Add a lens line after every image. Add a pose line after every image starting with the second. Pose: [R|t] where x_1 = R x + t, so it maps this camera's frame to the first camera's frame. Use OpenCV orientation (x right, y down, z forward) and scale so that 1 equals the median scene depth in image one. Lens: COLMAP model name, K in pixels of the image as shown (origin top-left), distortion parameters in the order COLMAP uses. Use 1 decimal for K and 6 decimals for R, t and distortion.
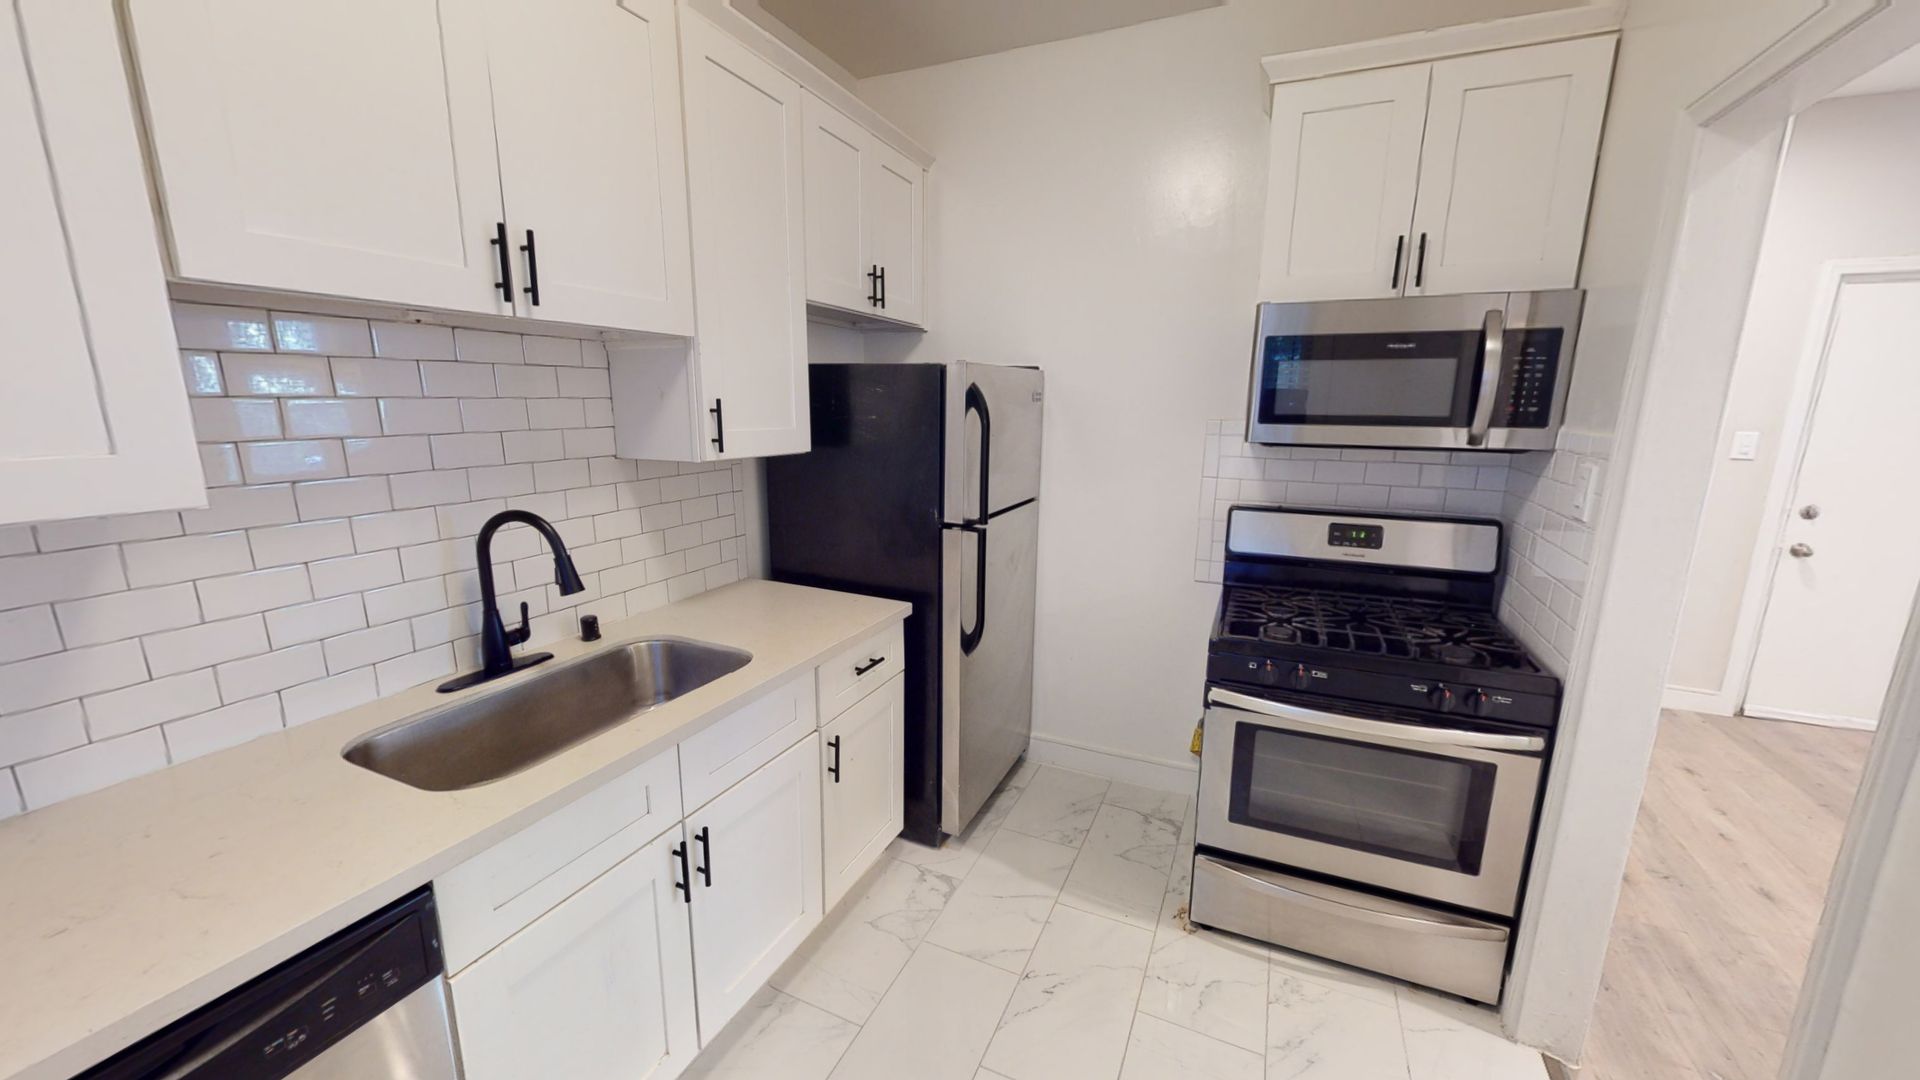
lens RADIAL K [[708.5, 0, 950.7], [0, 708.5, 549.1], [0, 0, 1]] dist [0.000672, 0.000025]
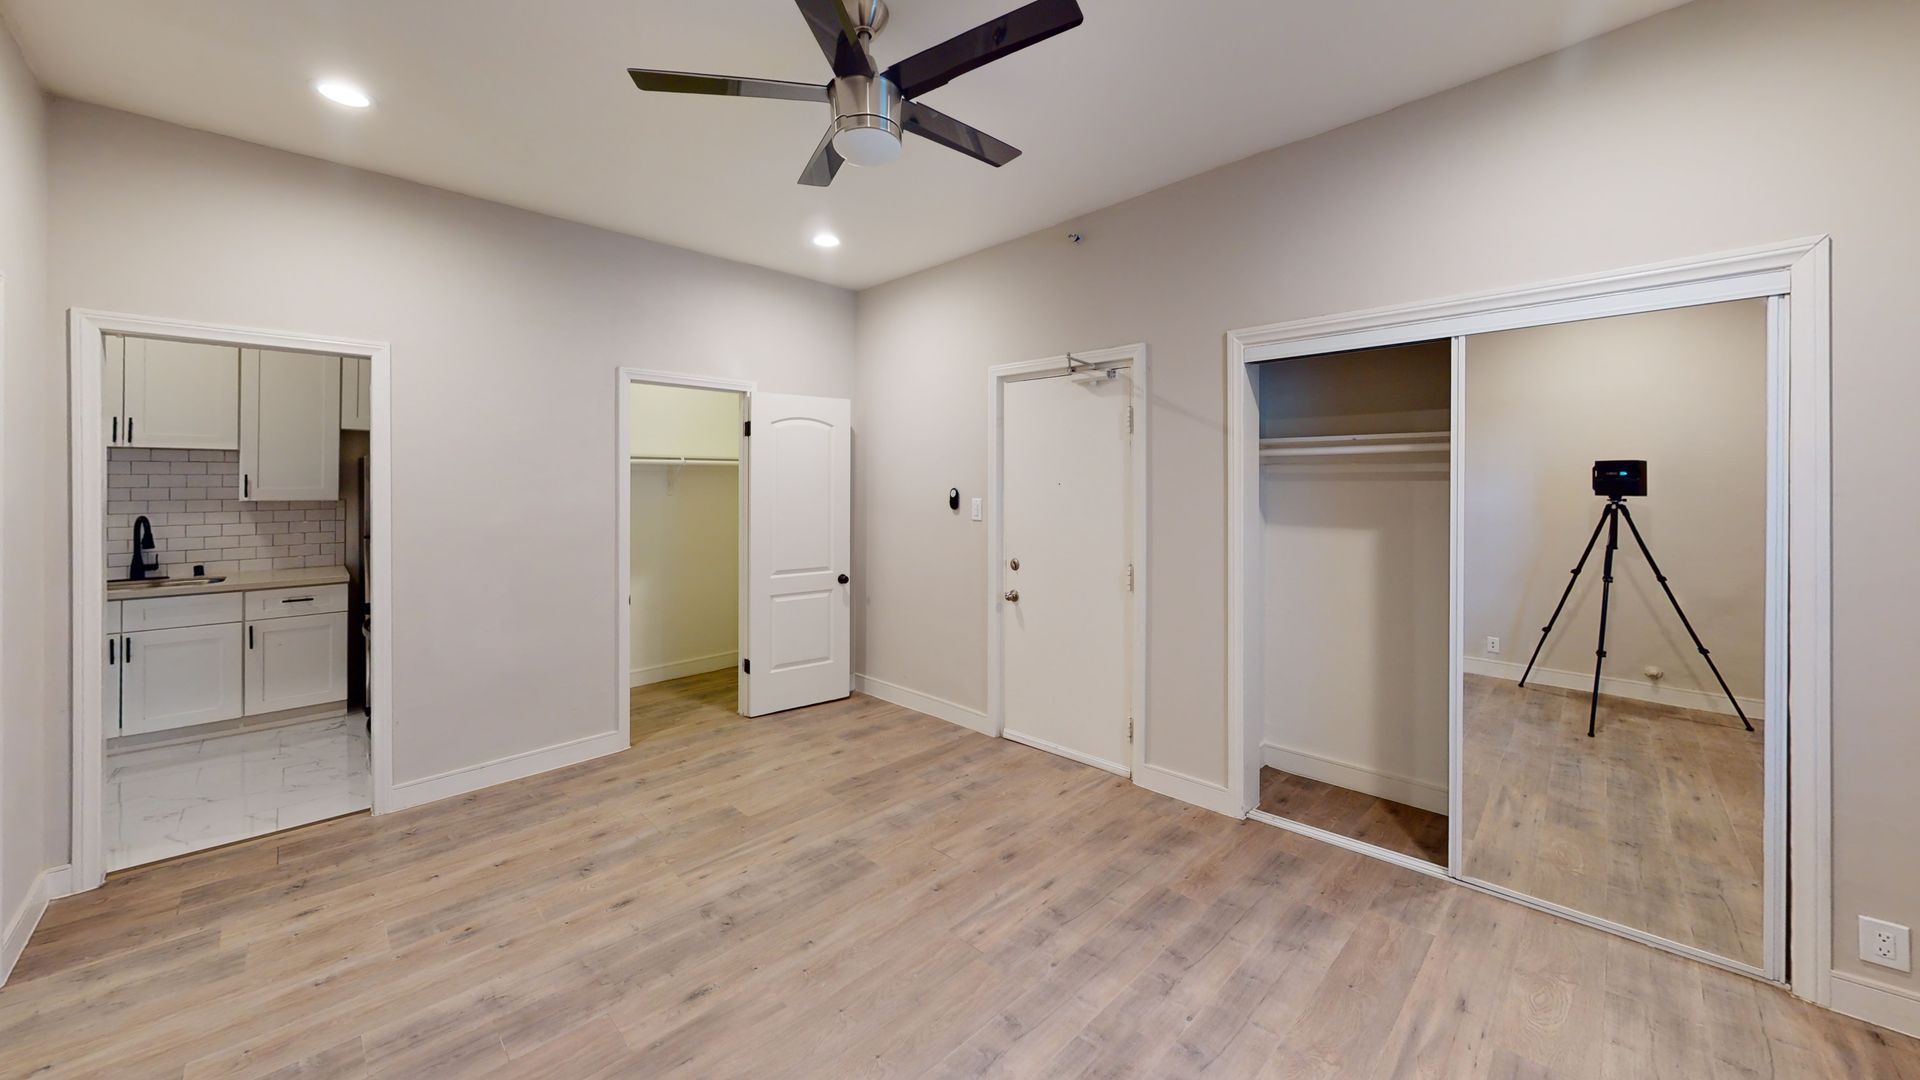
lens RADIAL K [[691.1, 0, 950.1], [0, 691.1, 505.1], [0, 0, 1]] dist [-0.000664, -0.000089]
pose [[0.937450, 0.014894, -0.347800, 2.321306], [-0.072784, 0.985389, -0.153982, 0.060788], [0.340425, 0.169664, 0.924838, -0.265632]]
